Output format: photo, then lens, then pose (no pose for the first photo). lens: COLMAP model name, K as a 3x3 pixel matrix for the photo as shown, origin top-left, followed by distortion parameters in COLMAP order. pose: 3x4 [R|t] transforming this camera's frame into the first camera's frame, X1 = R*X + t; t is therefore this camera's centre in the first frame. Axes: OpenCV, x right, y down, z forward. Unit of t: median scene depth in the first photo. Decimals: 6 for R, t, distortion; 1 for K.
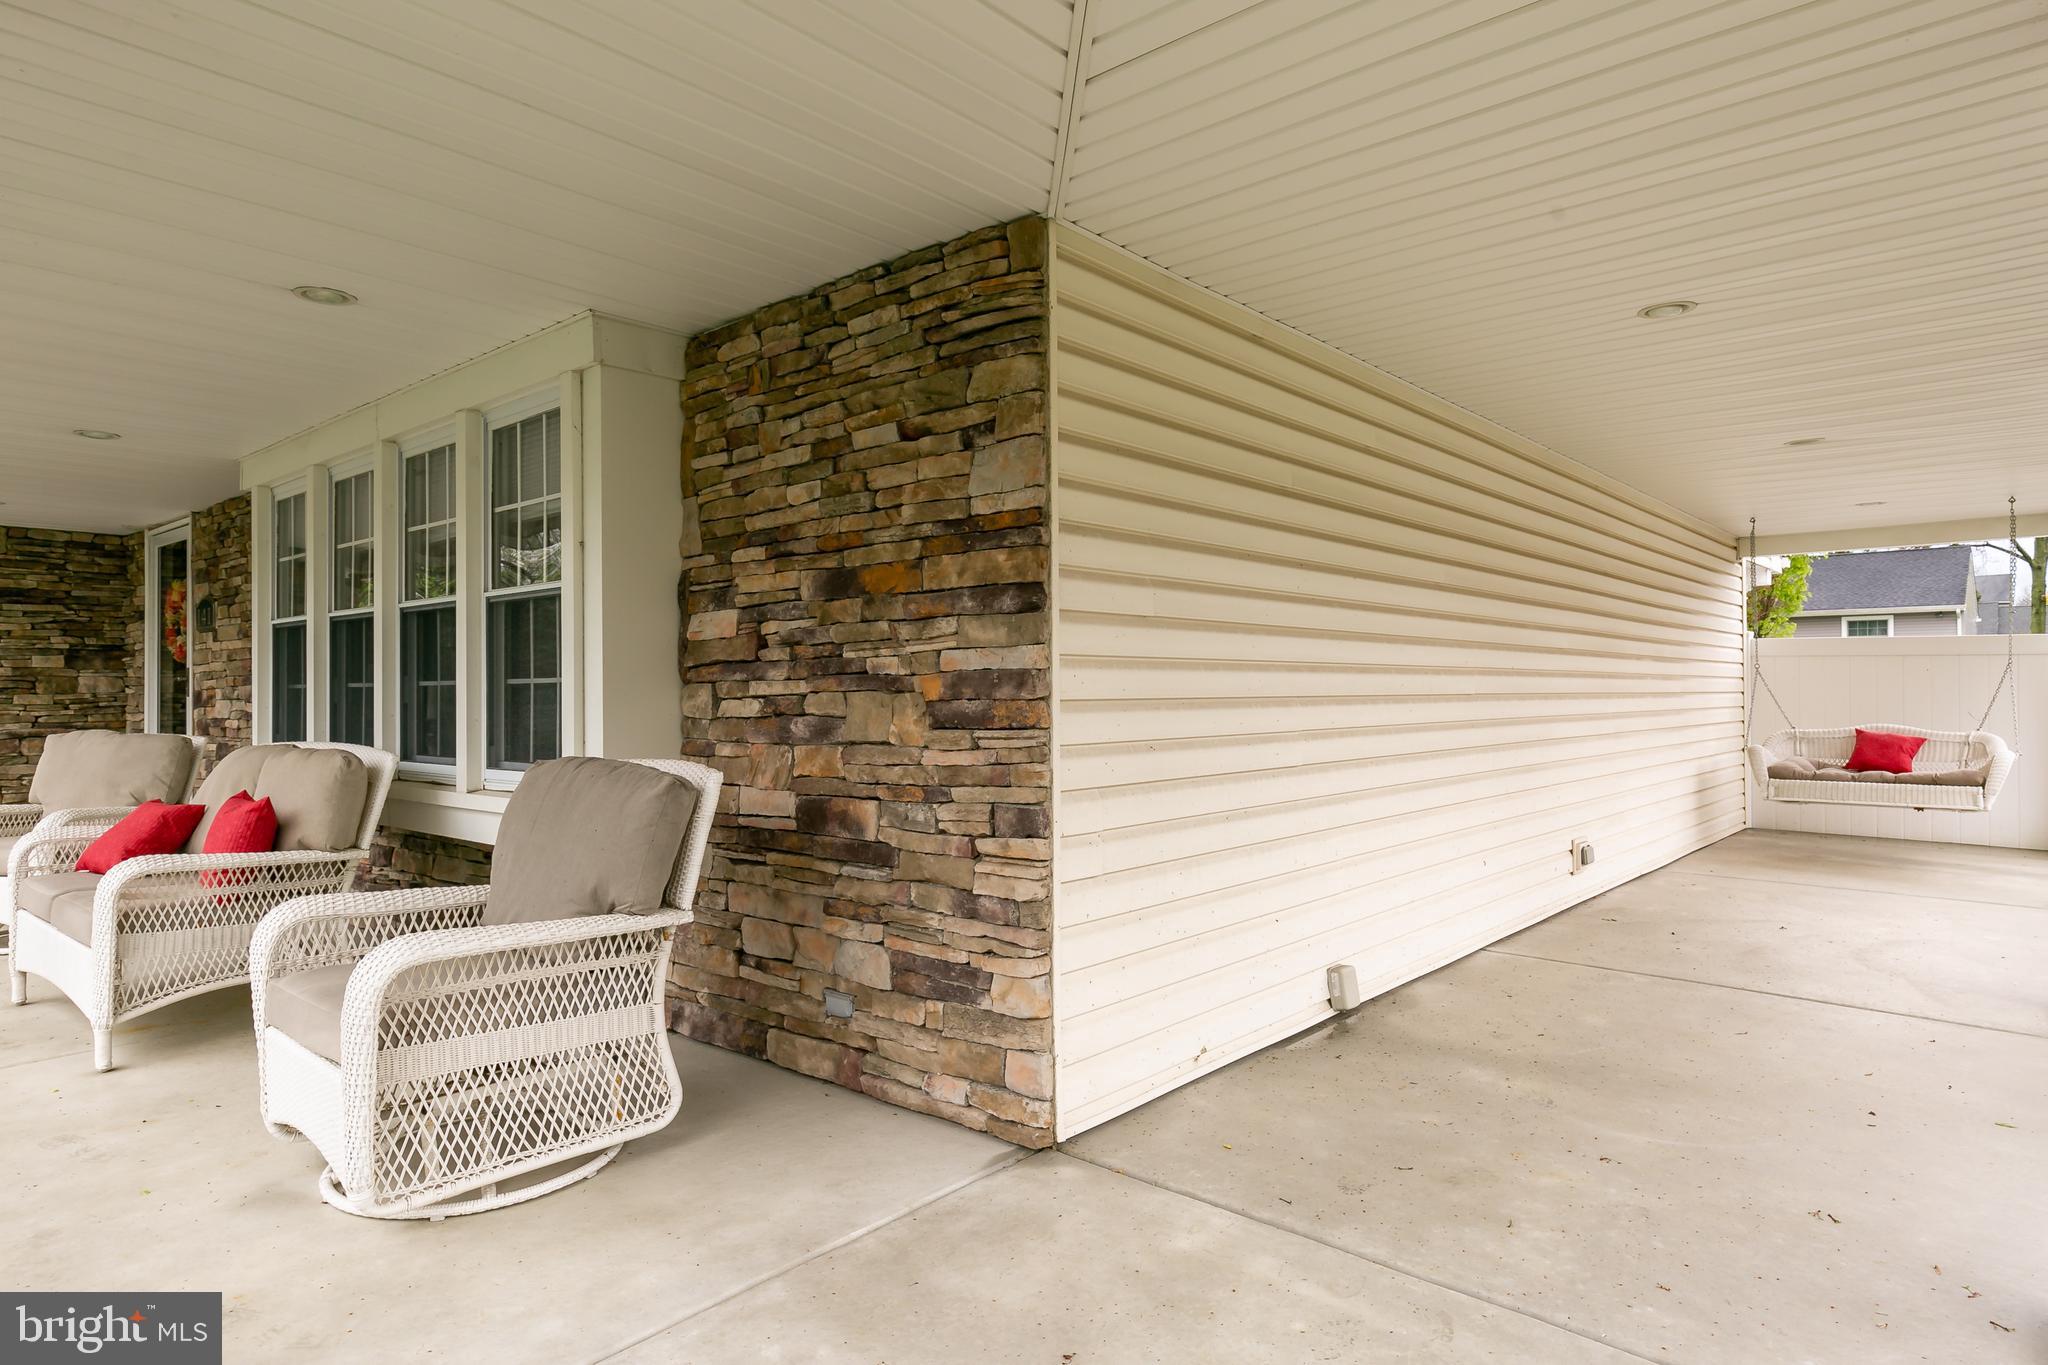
lens RADIAL K [[1176.0, 0, 1024.0], [0, 1176.0, 682.5], [0, 0, 1]] dist [0.007316, 0.000378]
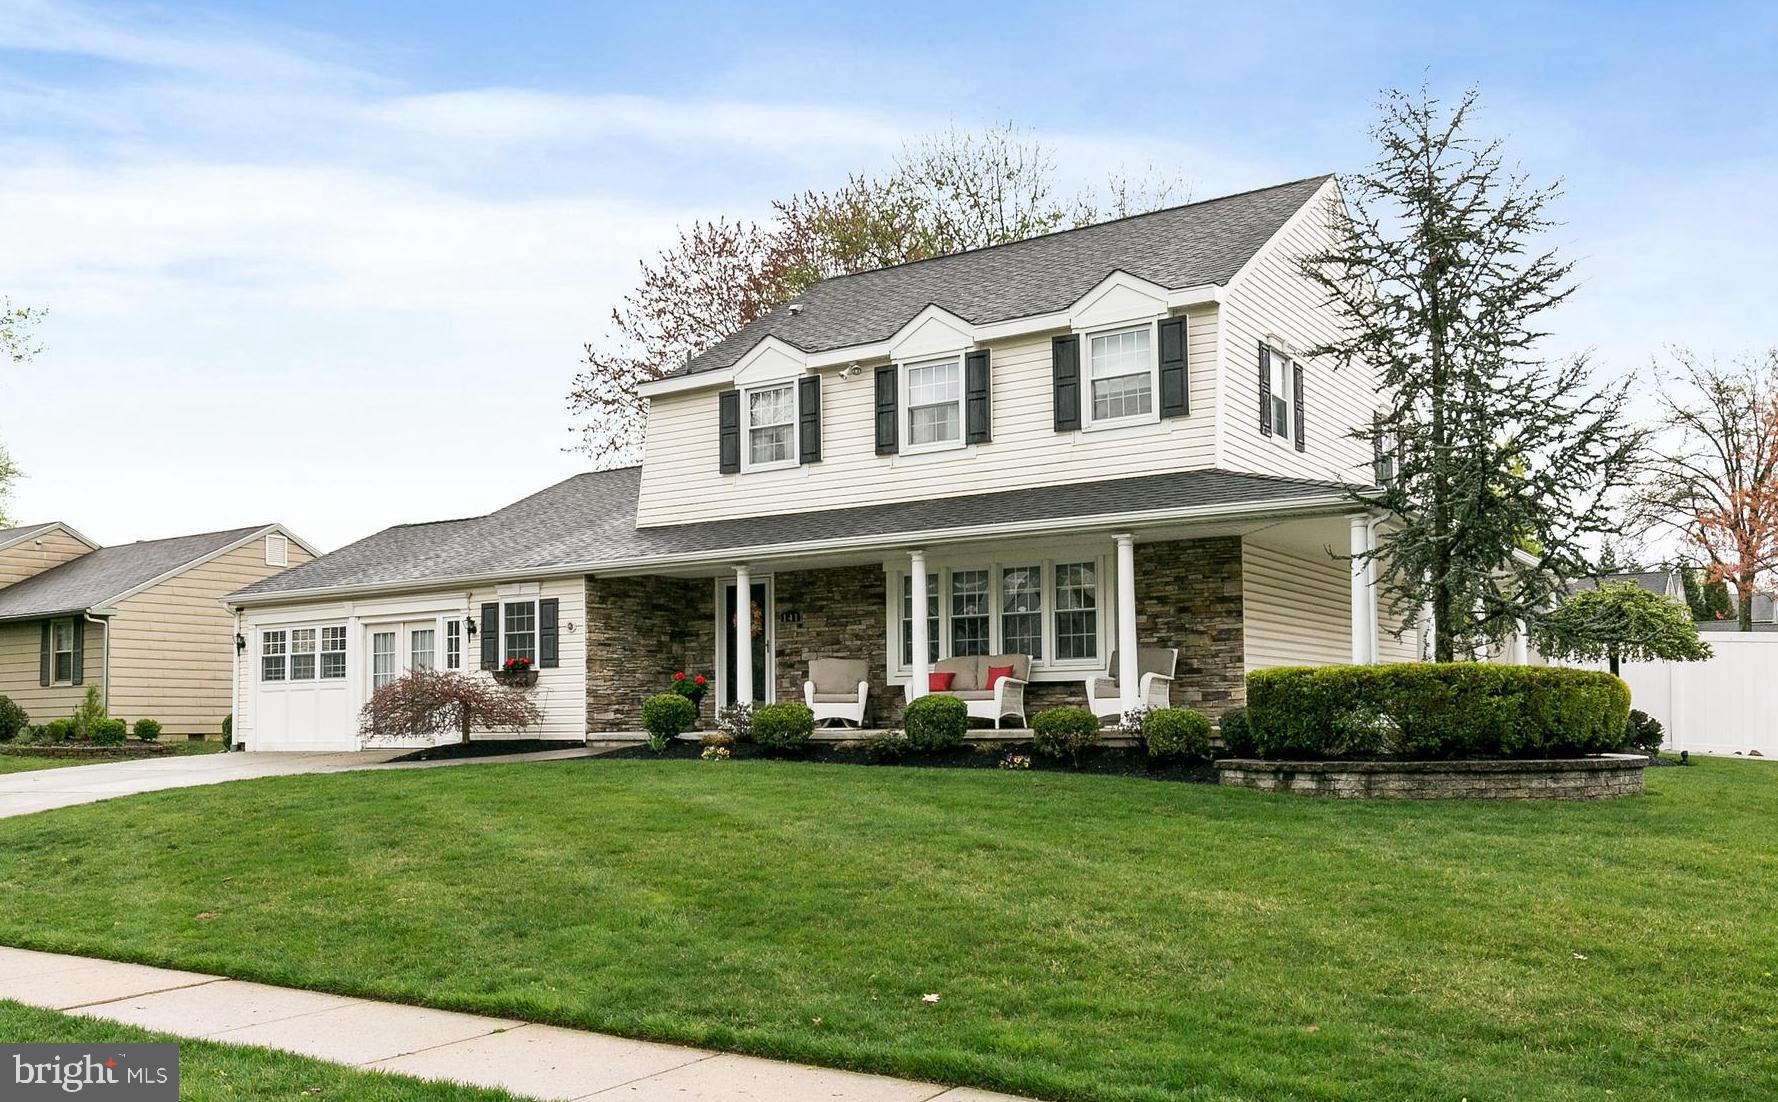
lens RADIAL K [[1504.8, 0, 890.7], [0, 1504.8, 645.1], [0, 0, 1]] dist [-0.009201, -0.004320]
pose [[0.990319, 0.005594, 0.138697, -2.086334], [0.001040, 0.998861, -0.047708, 0.323017], [-0.138806, 0.047390, 0.989185, -4.519773]]
